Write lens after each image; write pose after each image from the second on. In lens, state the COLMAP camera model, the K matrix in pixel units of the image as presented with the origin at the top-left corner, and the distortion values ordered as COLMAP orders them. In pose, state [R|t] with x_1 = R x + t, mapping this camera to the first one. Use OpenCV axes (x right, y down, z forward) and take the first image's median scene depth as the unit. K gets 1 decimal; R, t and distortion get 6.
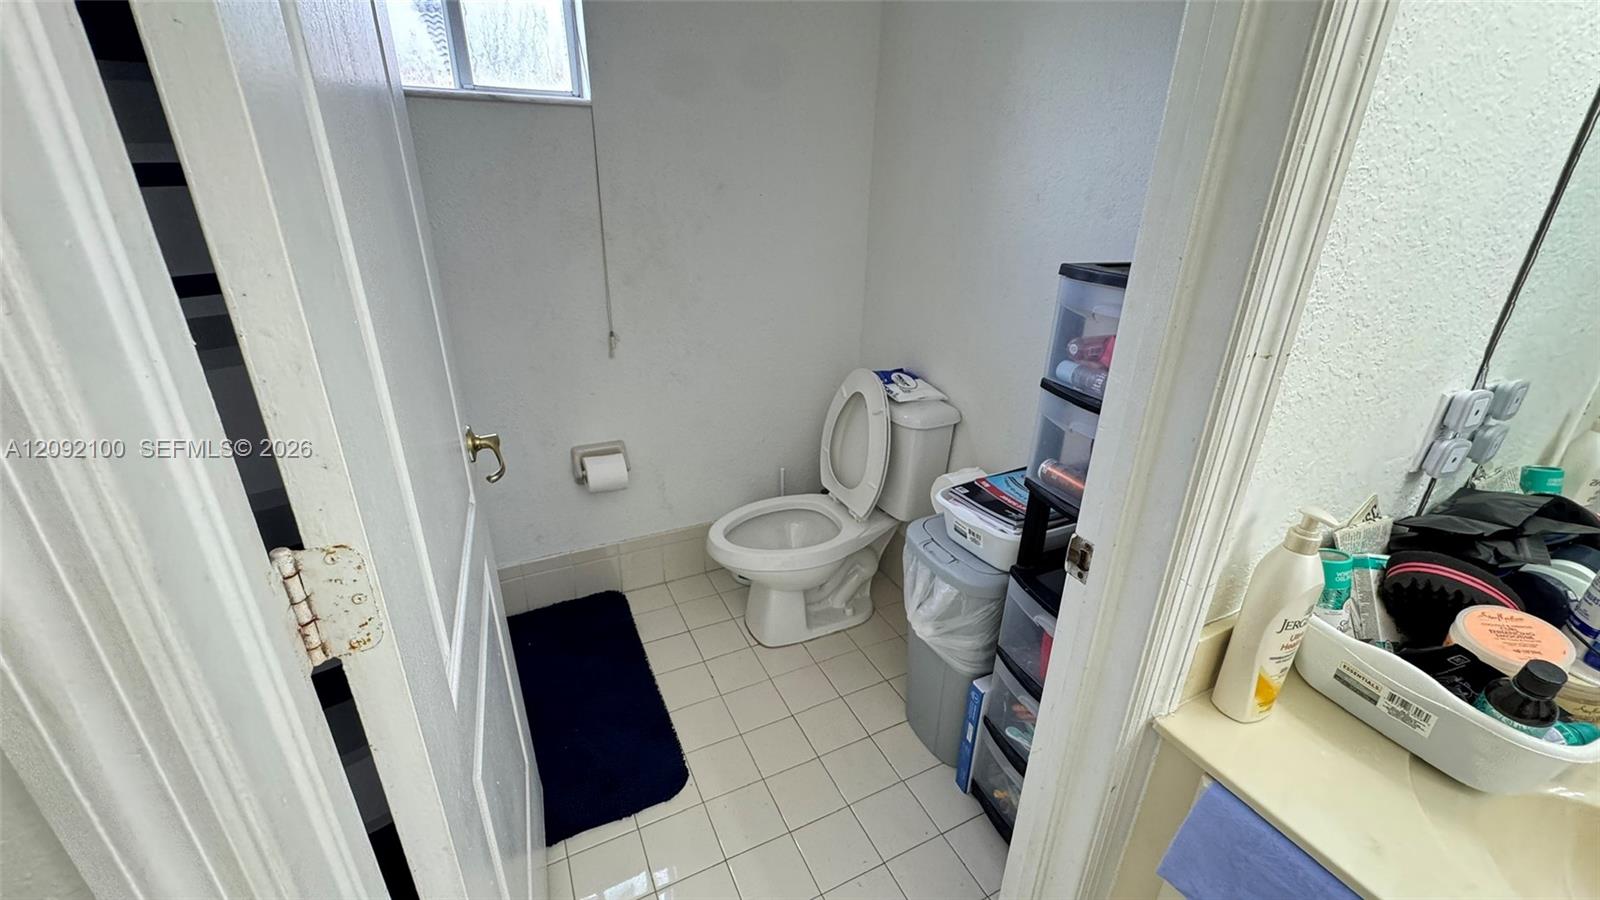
lens RADIAL K [[642.0, 0, 800.0], [0, 642.0, 450.0], [0, 0, 1]] dist [-0.001204, 0.000062]
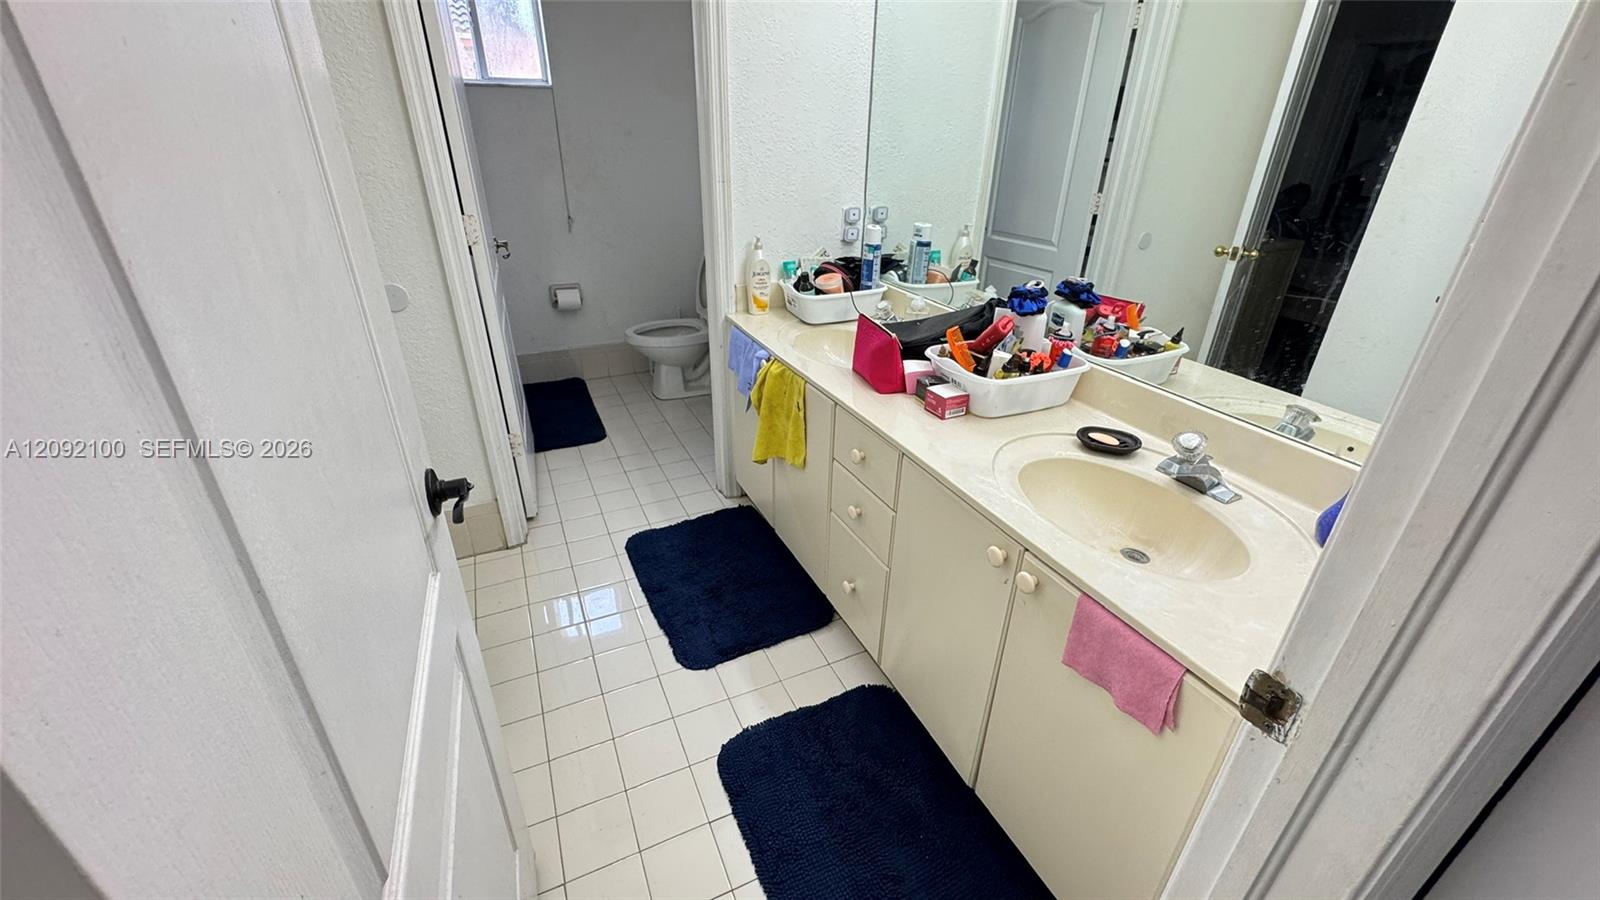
lens RADIAL K [[639.5, 0, 800.0], [0, 639.5, 450.0], [0, 0, 1]] dist [-0.003579, 0.000411]
pose [[0.999863, 0.004361, -0.015973, 0.399514], [-0.003217, 0.997475, 0.070944, 0.352242], [0.016242, -0.070883, 0.997352, -0.850513]]
